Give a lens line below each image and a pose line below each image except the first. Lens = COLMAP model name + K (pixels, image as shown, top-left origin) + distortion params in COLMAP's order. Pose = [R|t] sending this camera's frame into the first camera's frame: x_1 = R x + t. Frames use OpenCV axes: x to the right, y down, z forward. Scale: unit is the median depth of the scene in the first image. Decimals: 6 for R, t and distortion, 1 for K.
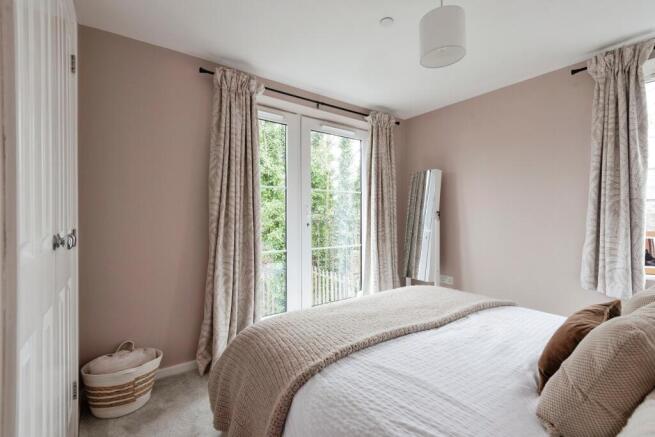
lens RADIAL K [[294.2, 0, 327.0], [0, 294.2, 219.5], [0, 0, 1]] dist [0.016677, -0.000681]
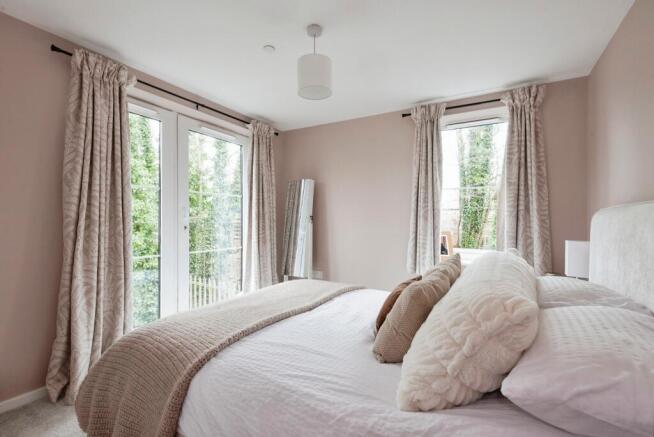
lens RADIAL K [[293.8, 0, 326.5], [0, 293.8, 219.5], [0, 0, 1]] dist [0.016677, -0.000681]
pose [[0.915027, 0.008474, 0.403303, -0.044659], [-0.004181, 0.999925, -0.011525, 0.000063], [-0.403371, 0.008859, 0.914994, -0.103953]]
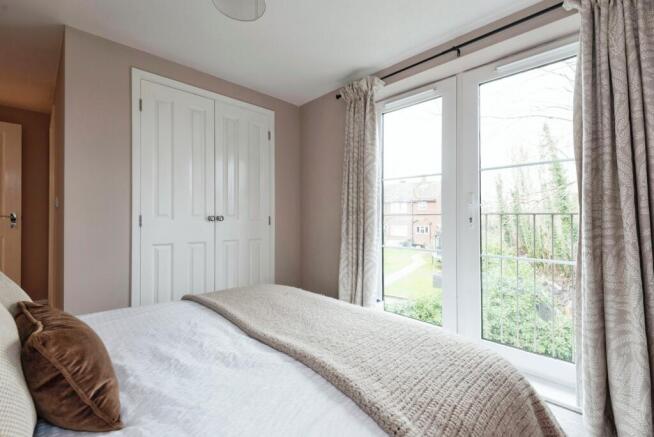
lens RADIAL K [[293.8, 0, 326.5], [0, 293.8, 219.5], [0, 0, 1]] dist [0.016677, -0.000681]
pose [[0.147605, -0.000360, -0.989046, 0.870994], [-0.004691, 0.999988, -0.001065, 0.032387], [0.989035, 0.004797, 0.147602, 0.790420]]
